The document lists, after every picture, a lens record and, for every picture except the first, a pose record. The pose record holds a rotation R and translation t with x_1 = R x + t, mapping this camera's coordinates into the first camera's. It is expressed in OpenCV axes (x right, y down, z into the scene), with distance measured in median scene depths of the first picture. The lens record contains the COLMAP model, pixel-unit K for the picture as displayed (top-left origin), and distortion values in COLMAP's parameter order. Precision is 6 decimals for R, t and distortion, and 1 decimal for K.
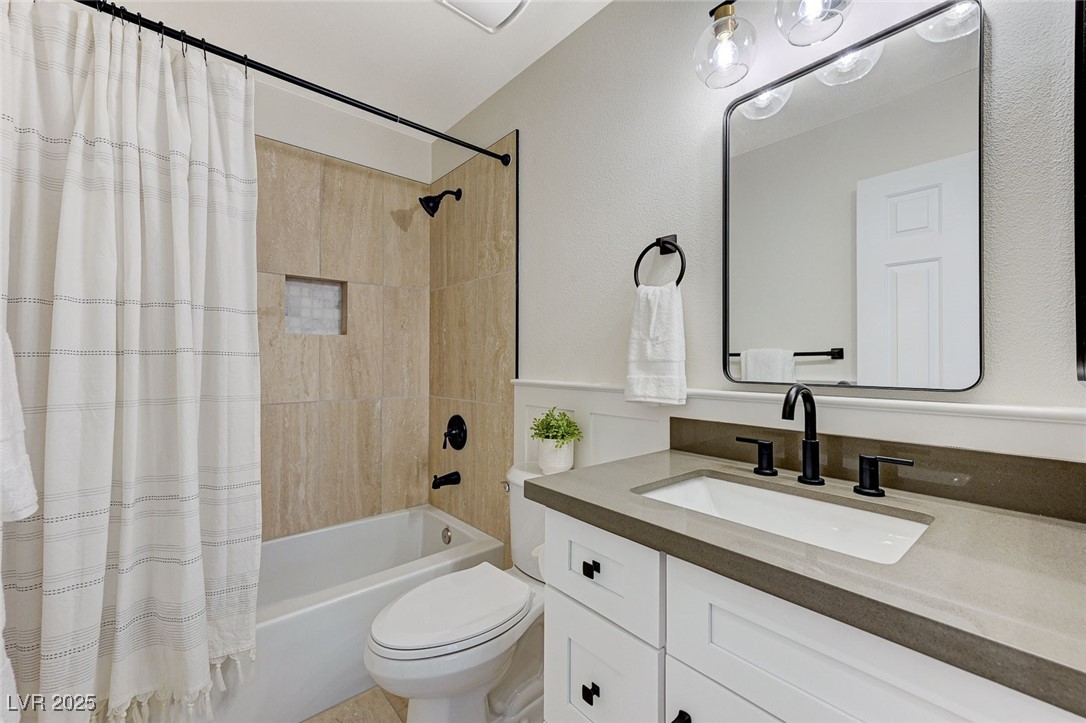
lens RADIAL K [[440.5, 0, 541.9], [0, 440.5, 351.9], [0, 0, 1]] dist [0.008395, 0.000156]
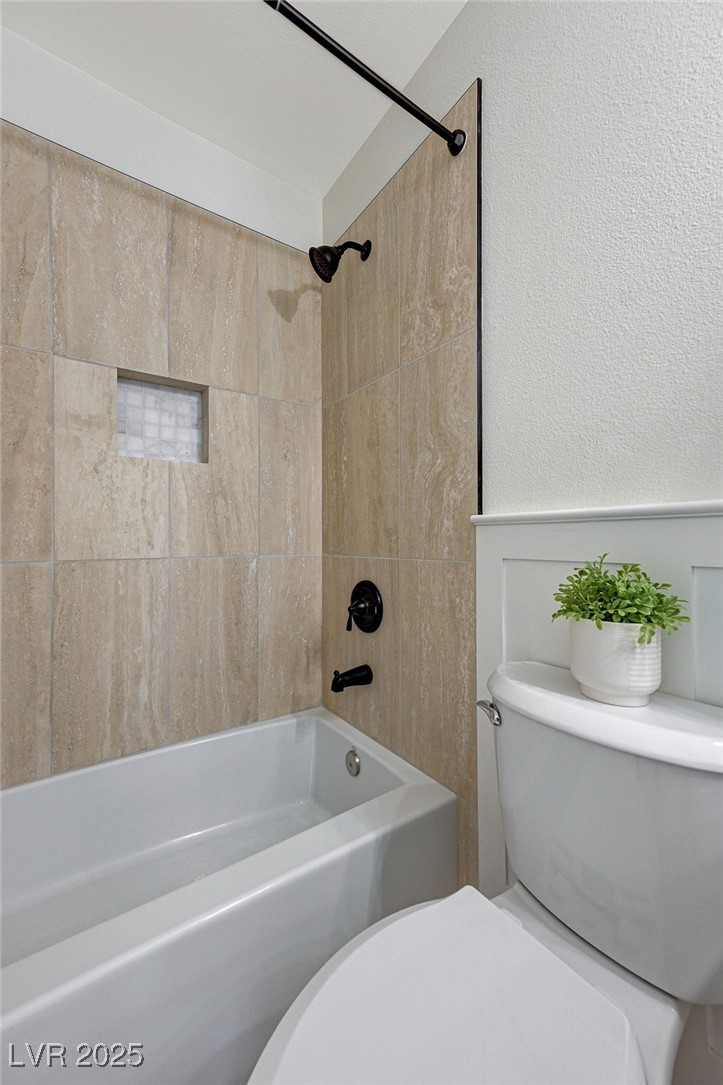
lens RADIAL K [[426.1, 0, 361.7], [0, 426.1, 531.4], [0, 0, 1]] dist [0.024316, 0.000103]
pose [[0.993000, -0.005986, -0.117964, -0.125817], [0.005935, 0.999982, -0.000783, 0.071014], [0.117967, 0.000077, 0.993018, 0.365622]]
